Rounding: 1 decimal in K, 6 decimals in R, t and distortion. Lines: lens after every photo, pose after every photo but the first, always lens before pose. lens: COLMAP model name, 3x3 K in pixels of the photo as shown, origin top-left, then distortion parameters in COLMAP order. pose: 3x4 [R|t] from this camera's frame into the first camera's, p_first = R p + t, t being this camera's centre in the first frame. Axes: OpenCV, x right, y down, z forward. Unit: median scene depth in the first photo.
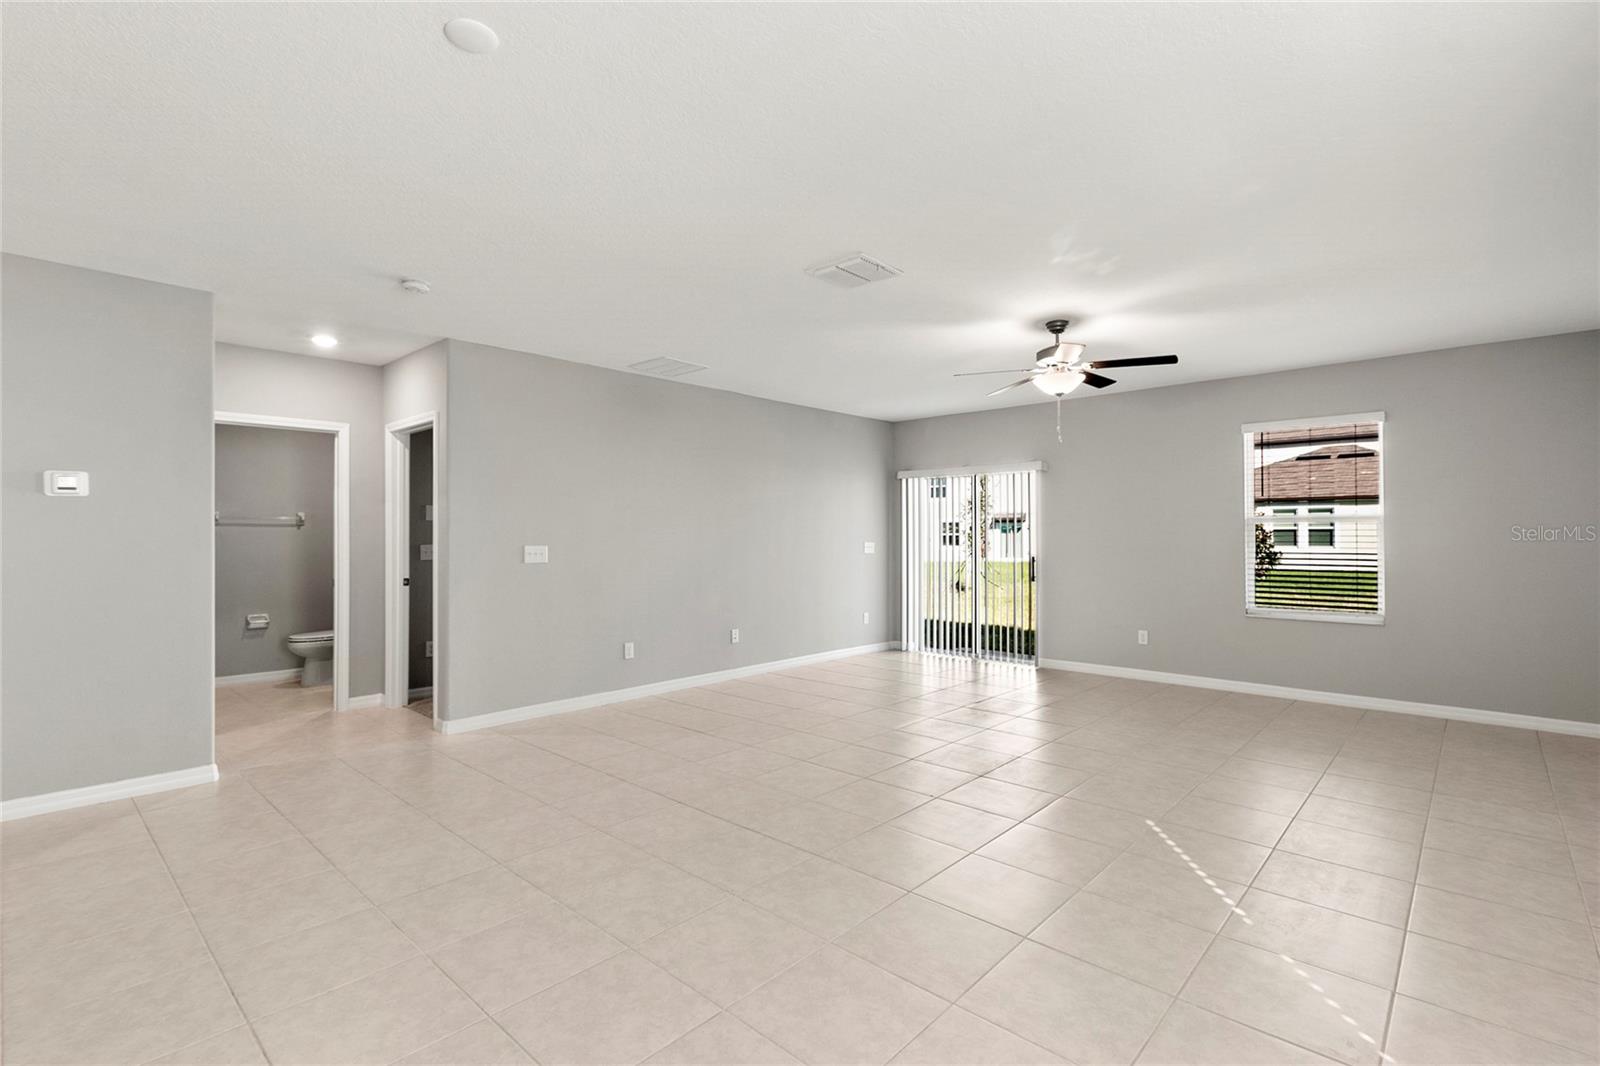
lens RADIAL K [[743.6, 0, 795.4], [0, 743.6, 537.4], [0, 0, 1]] dist [0.001343, 0.000656]
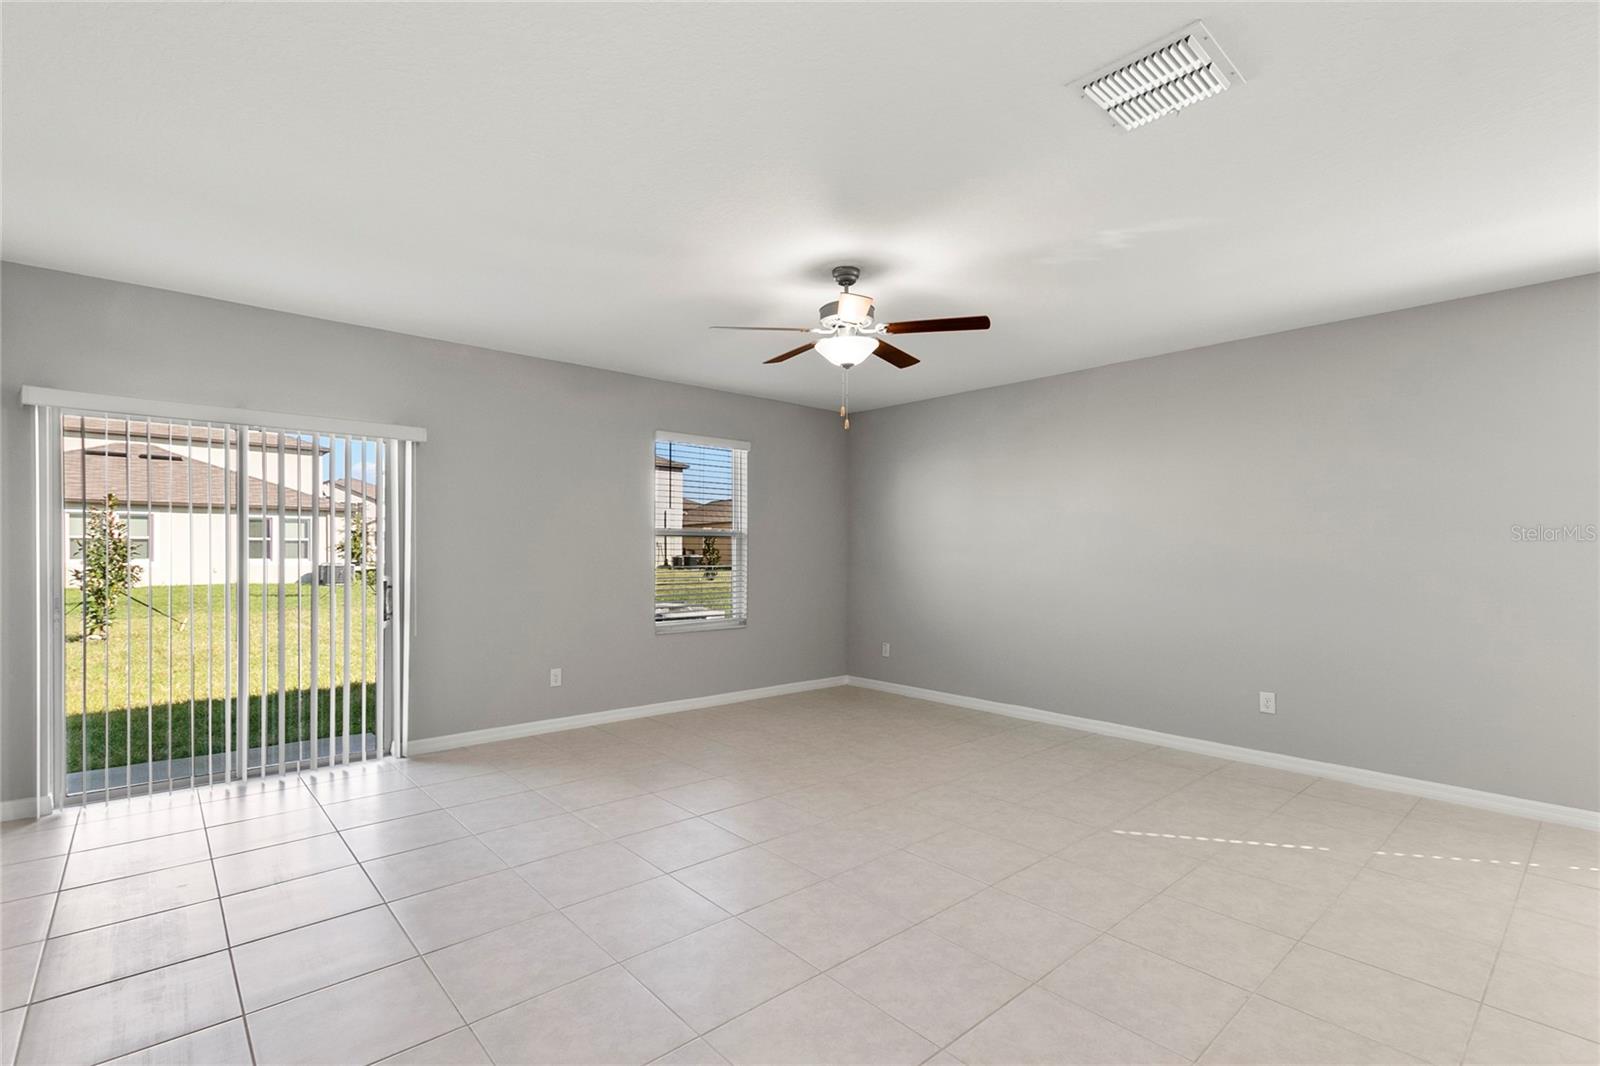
lens RADIAL K [[743.6, 0, 786.4], [0, 743.6, 548.3], [0, 0, 1]] dist [0.001343, 0.000656]
pose [[0.092766, 0.005093, 0.995675, -0.291143], [-0.004864, 0.999977, -0.004662, 0.000745], [-0.995676, -0.004411, 0.092789, 0.685135]]
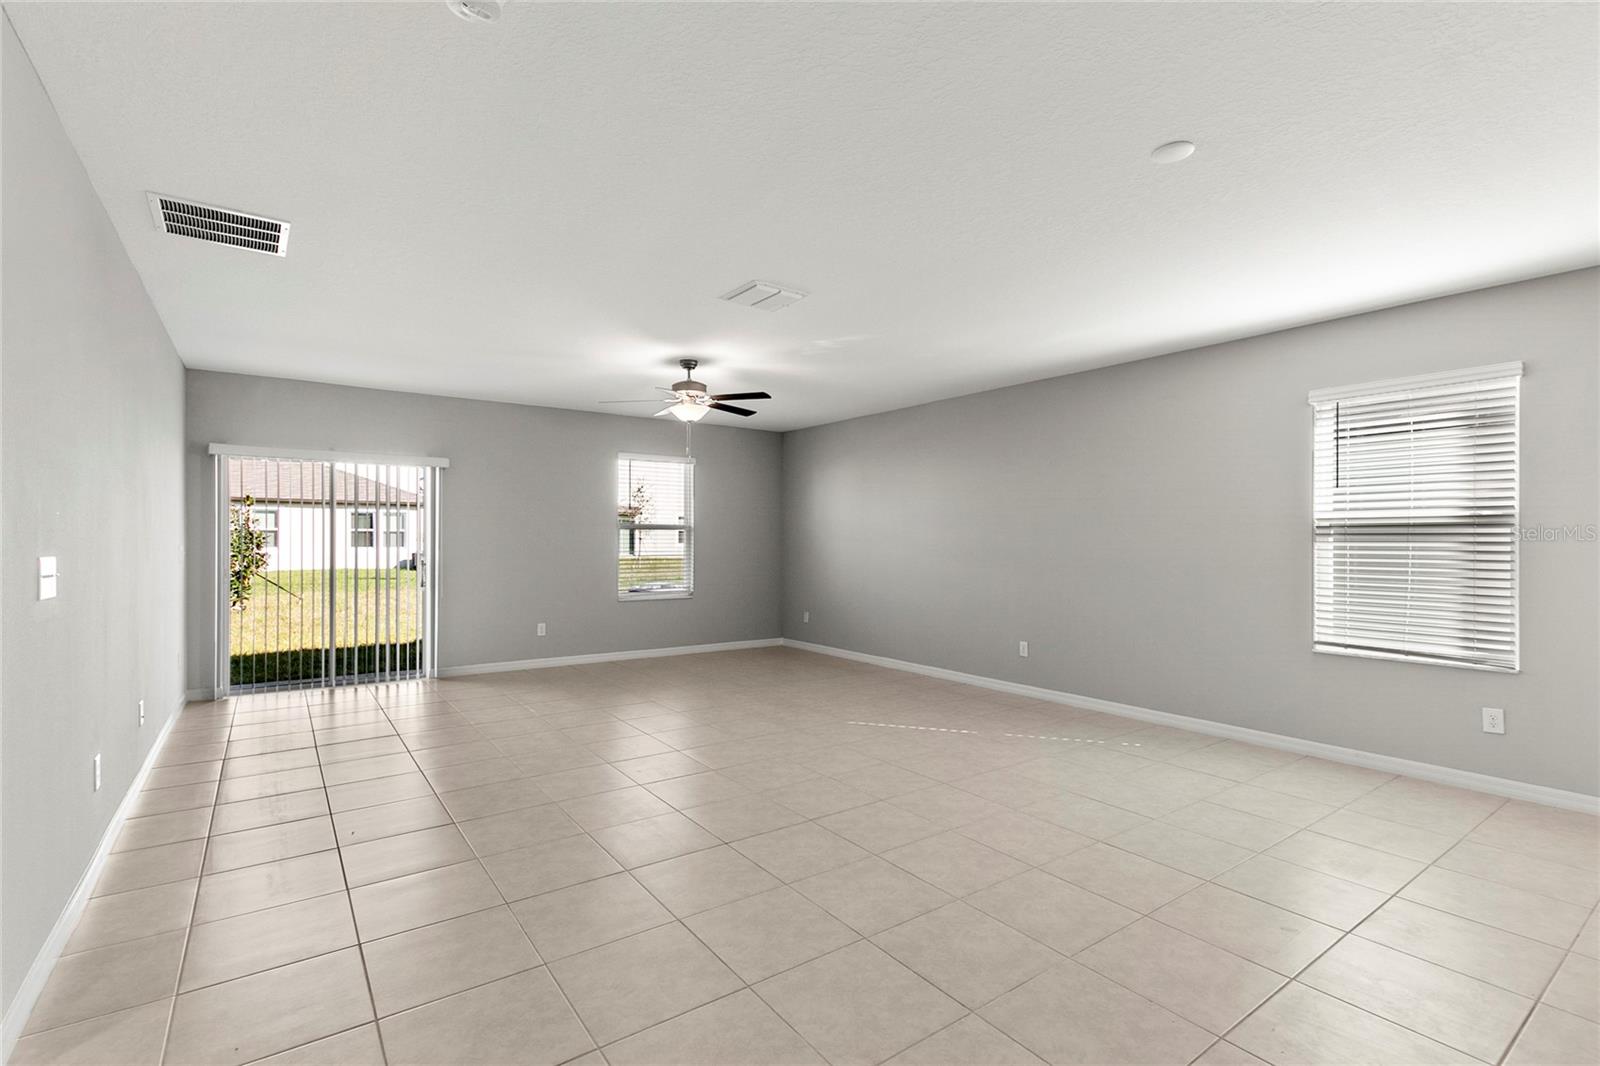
lens RADIAL K [[743.6, 0, 792.5], [0, 743.6, 533.2], [0, 0, 1]] dist [0.001343, 0.000656]
pose [[0.192046, 0.010922, 0.981325, -0.553726], [-0.004258, 0.999938, -0.010296, 0.000321], [-0.981377, -0.002202, 0.192080, 0.417825]]
